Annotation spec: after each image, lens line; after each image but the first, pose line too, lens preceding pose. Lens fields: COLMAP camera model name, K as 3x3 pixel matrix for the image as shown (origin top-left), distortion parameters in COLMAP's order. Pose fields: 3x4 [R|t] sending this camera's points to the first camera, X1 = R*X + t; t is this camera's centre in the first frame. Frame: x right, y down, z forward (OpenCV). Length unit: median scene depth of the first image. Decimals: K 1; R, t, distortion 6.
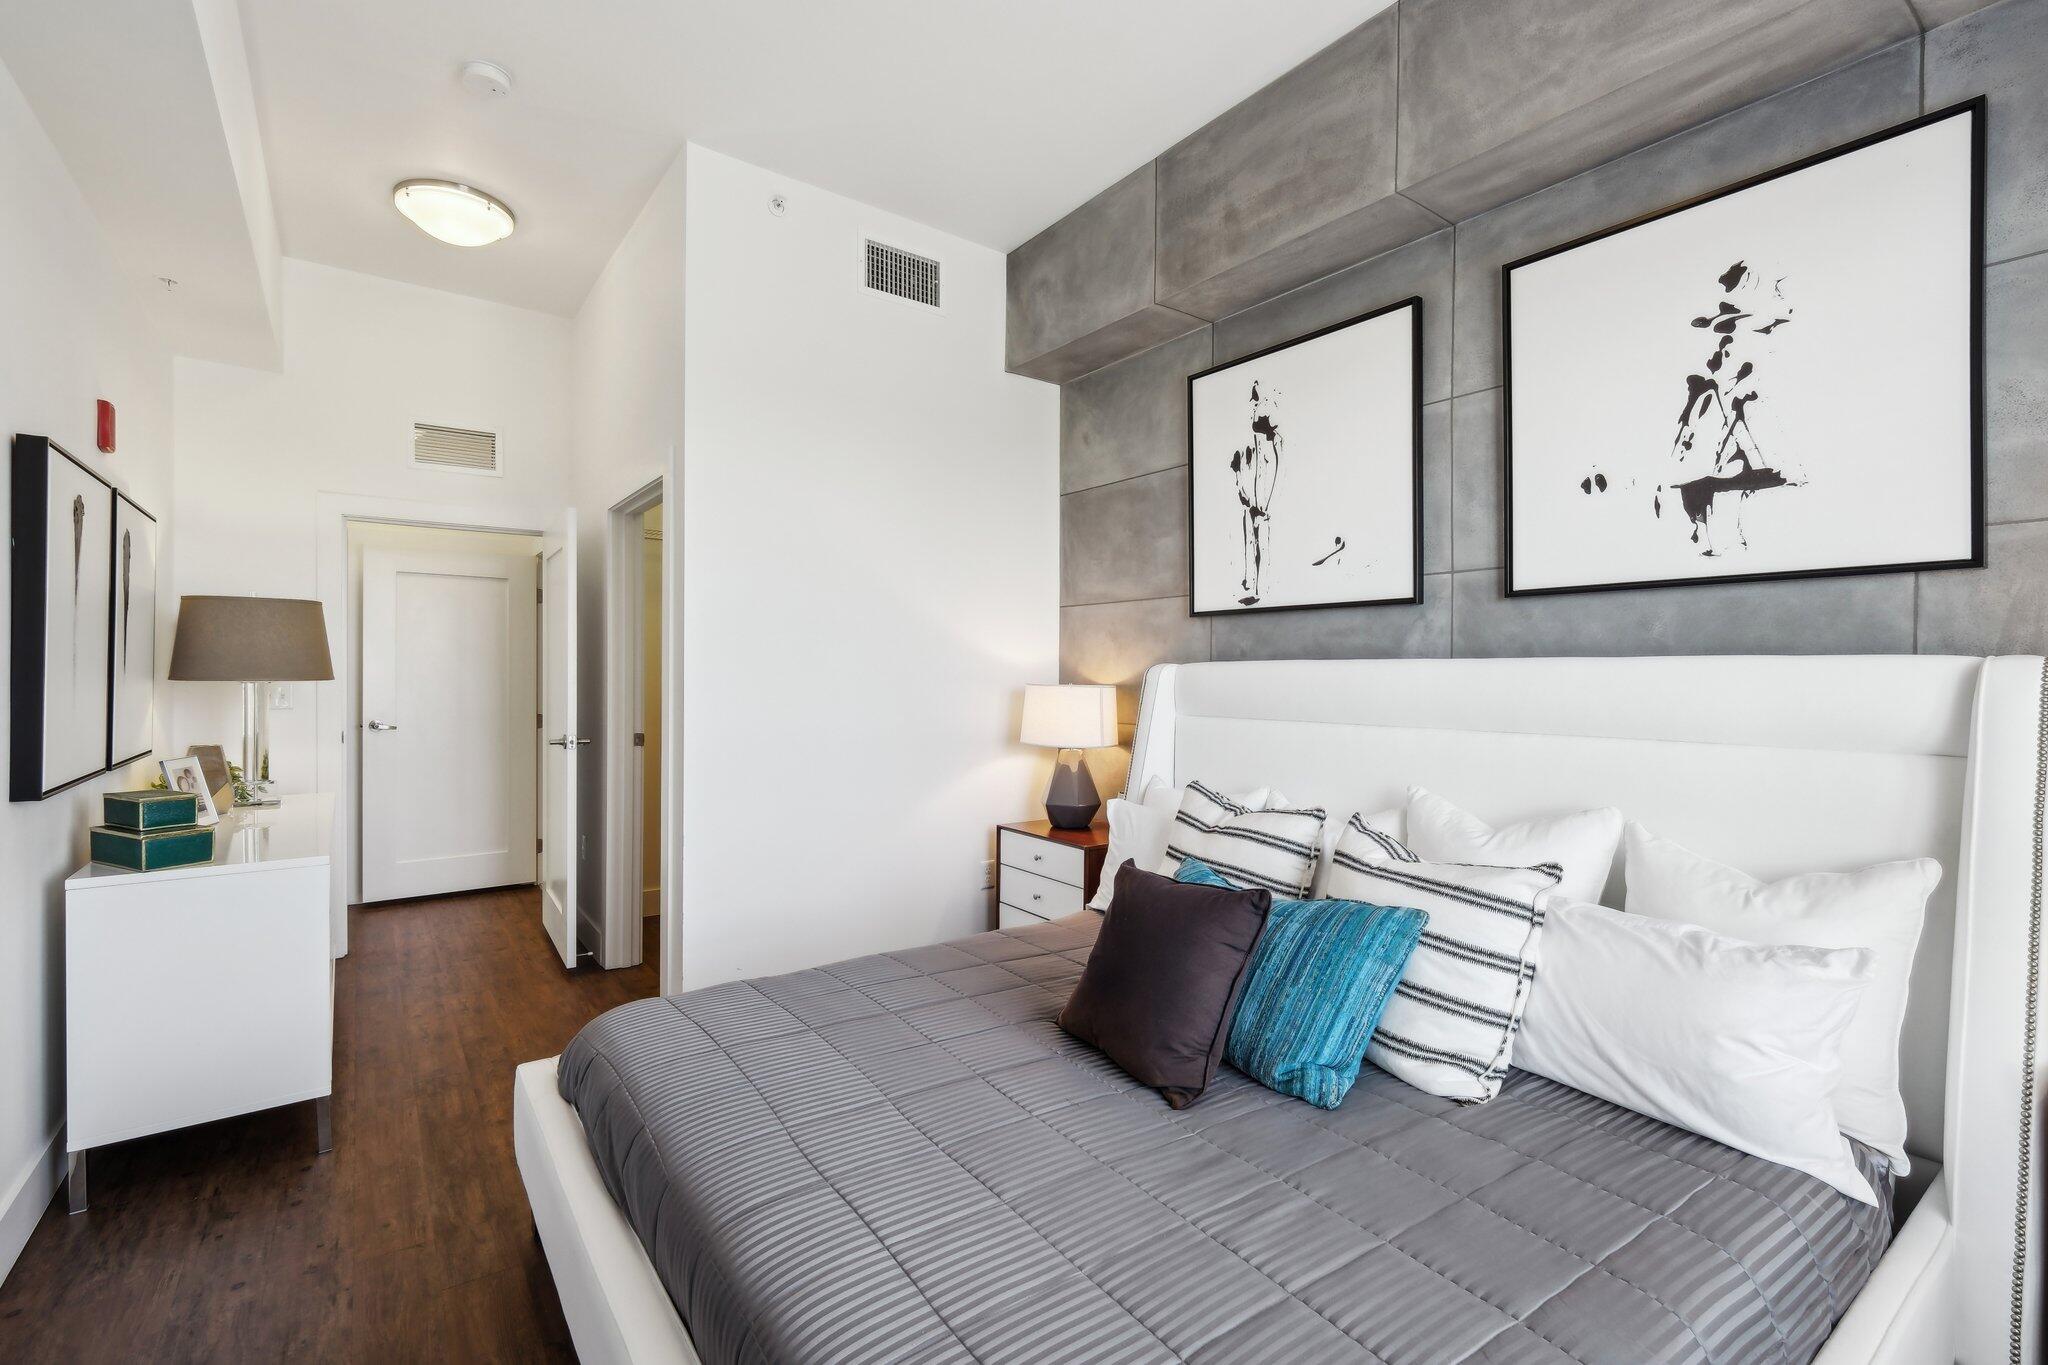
lens RADIAL K [[901.2, 0, 1021.7], [0, 901.2, 678.7], [0, 0, 1]] dist [-0.001319, -0.000671]
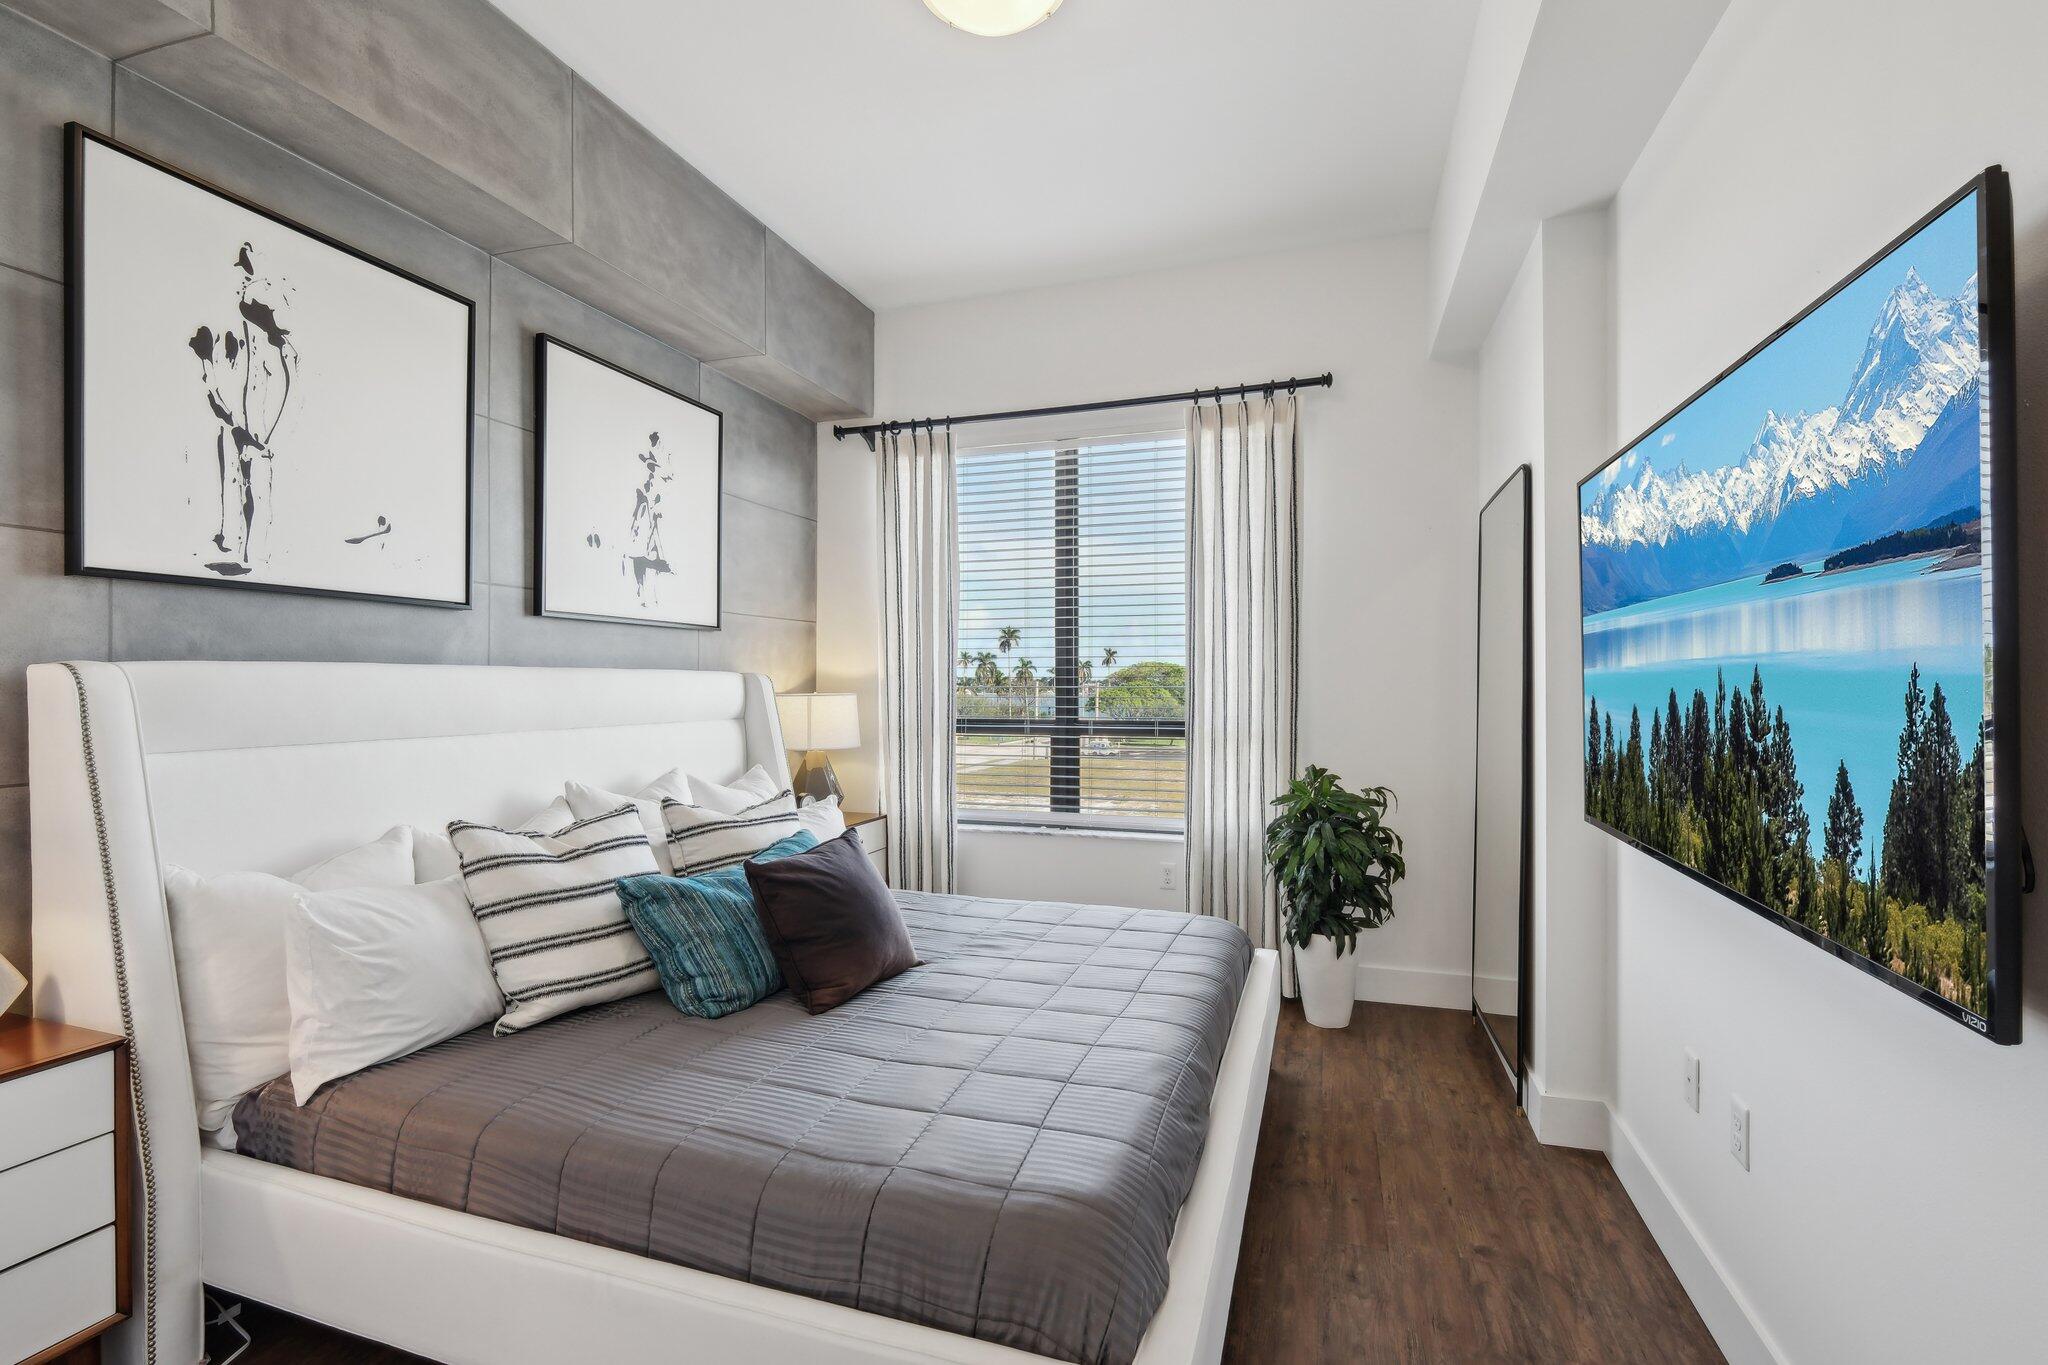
lens RADIAL K [[901.2, 0, 1026.4], [0, 901.2, 686.8], [0, 0, 1]] dist [-0.001319, -0.000671]
pose [[-0.577813, -0.009724, 0.816111, -0.723983], [-0.000374, 0.999932, 0.011650, -0.009843], [-0.816169, 0.006426, -0.577778, 1.064702]]
